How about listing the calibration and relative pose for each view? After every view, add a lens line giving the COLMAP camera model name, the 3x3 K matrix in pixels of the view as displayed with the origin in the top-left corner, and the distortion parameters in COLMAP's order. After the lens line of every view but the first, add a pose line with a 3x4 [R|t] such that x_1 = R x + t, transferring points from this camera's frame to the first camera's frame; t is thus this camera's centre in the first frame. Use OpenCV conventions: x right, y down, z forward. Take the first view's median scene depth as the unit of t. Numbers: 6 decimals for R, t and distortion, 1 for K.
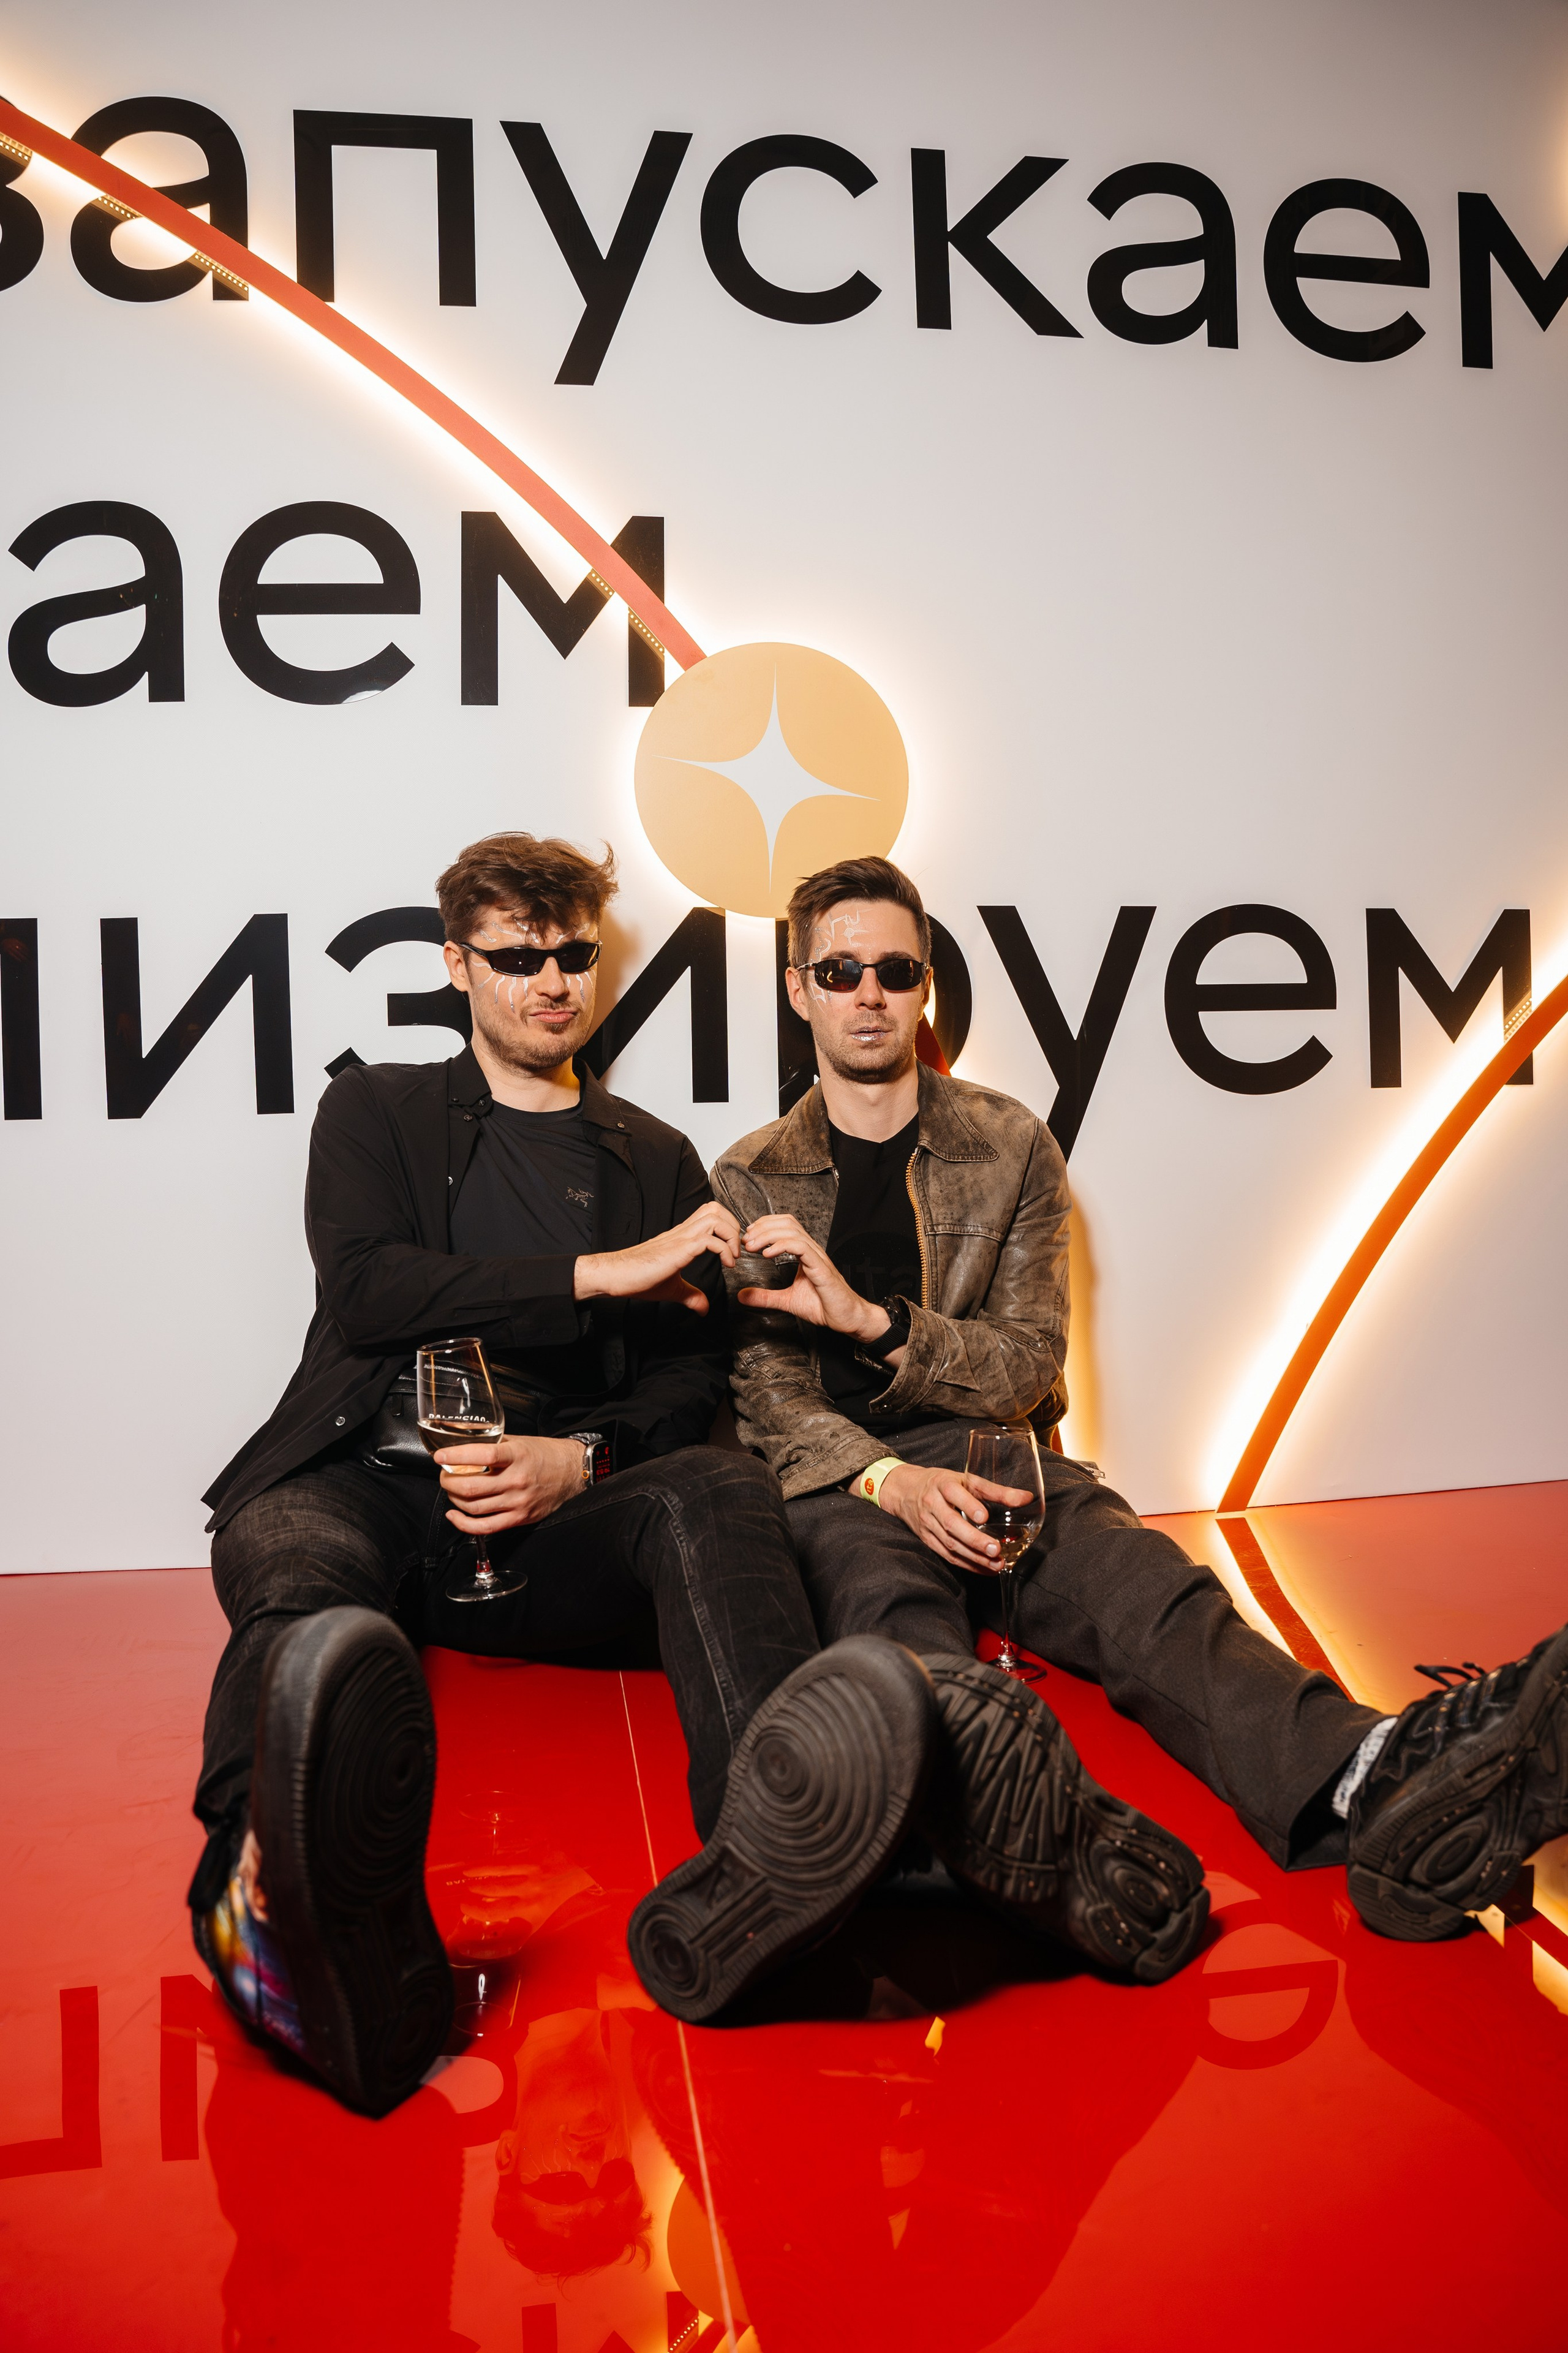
lens RADIAL K [[1622.5, 0, 784.0], [0, 1622.5, 1176.5], [0, 0, 1]] dist [-0.020167, -0.001414]
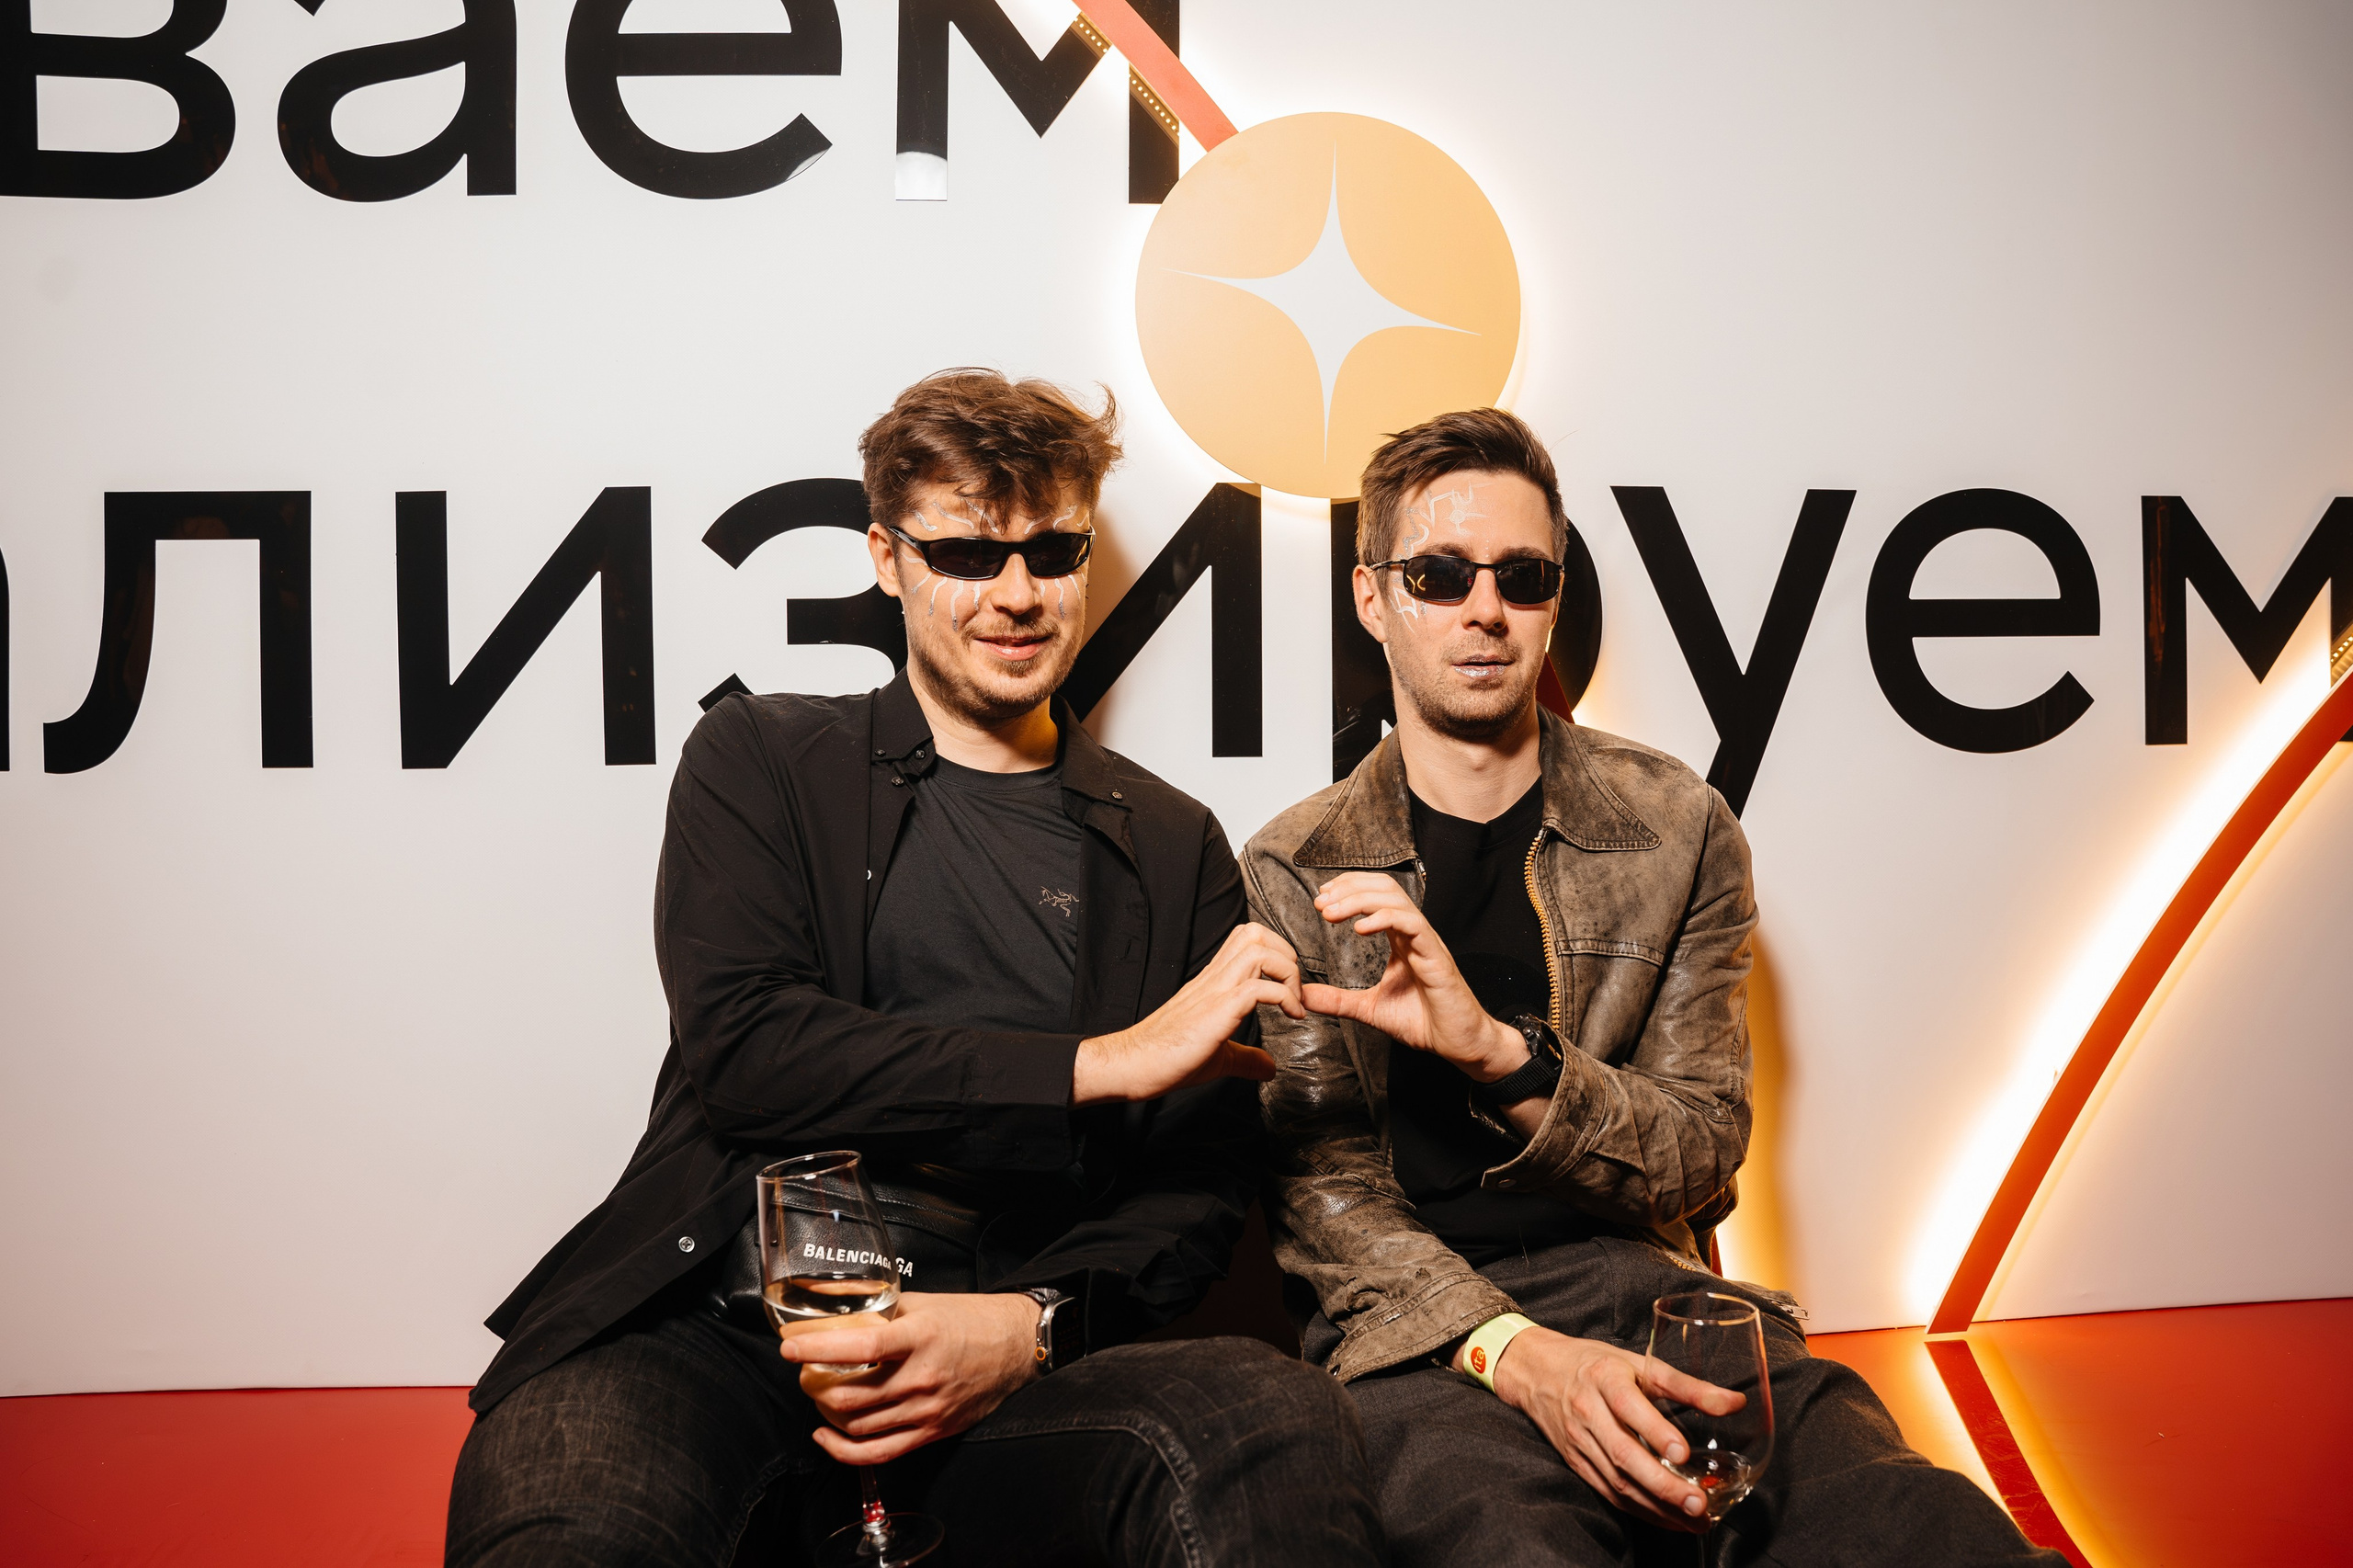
lens RADIAL K [[1622.6, 0, 1176.5], [0, 1622.6, 784.0], [0, 0, 1]] dist [-0.020167, -0.001414]
pose [[0.999735, 0.012746, -0.019167, -0.059369], [-0.012778, 0.999917, -0.001529, -0.033010], [0.019146, 0.001774, 0.999815, 0.293443]]
